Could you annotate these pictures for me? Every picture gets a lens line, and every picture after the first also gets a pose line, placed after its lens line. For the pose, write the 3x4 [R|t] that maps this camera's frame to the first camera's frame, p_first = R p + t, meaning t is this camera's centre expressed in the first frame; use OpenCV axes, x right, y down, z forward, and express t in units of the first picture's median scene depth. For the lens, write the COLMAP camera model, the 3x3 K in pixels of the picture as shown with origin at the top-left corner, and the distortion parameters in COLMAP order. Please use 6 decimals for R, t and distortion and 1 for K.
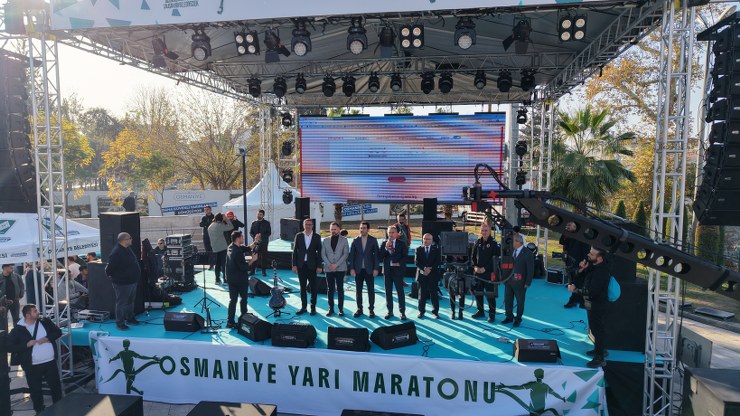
lens RADIAL K [[495.7, 0, 372.2], [0, 495.7, 209.2], [0, 0, 1]] dist [0.009540, -0.020998]
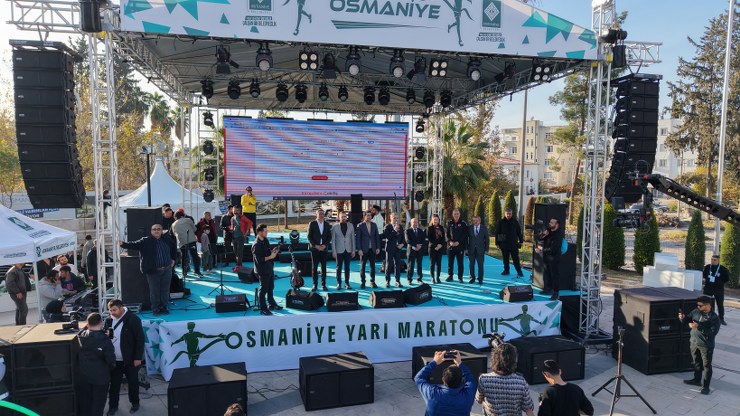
lens RADIAL K [[495.7, 0, 371.5], [0, 495.7, 208.1], [0, 0, 1]] dist [0.009540, -0.020998]
pose [[0.925413, -0.022774, 0.378276, -0.546656], [0.025811, 0.999662, -0.002961, 0.028652], [-0.378081, 0.012504, 0.925688, -0.156688]]
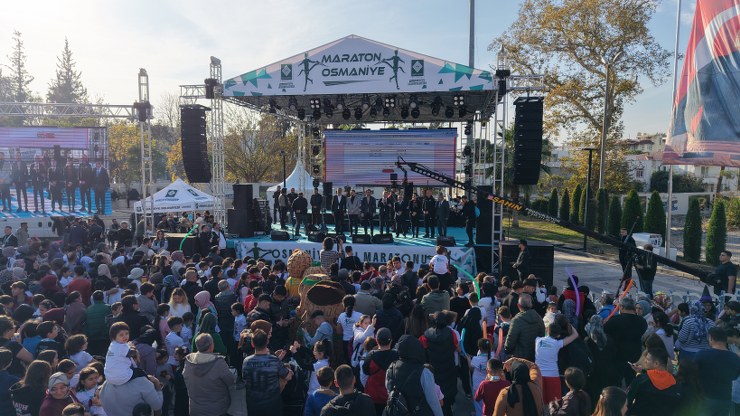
lens RADIAL K [[495.7, 0, 372.3], [0, 495.7, 210.9], [0, 0, 1]] dist [0.009540, -0.020998]
pose [[0.999998, 0.000539, 0.001996, -0.004679], [-0.000544, 0.999997, 0.002418, 0.127592], [-0.001995, -0.002419, 0.999995, -1.131844]]
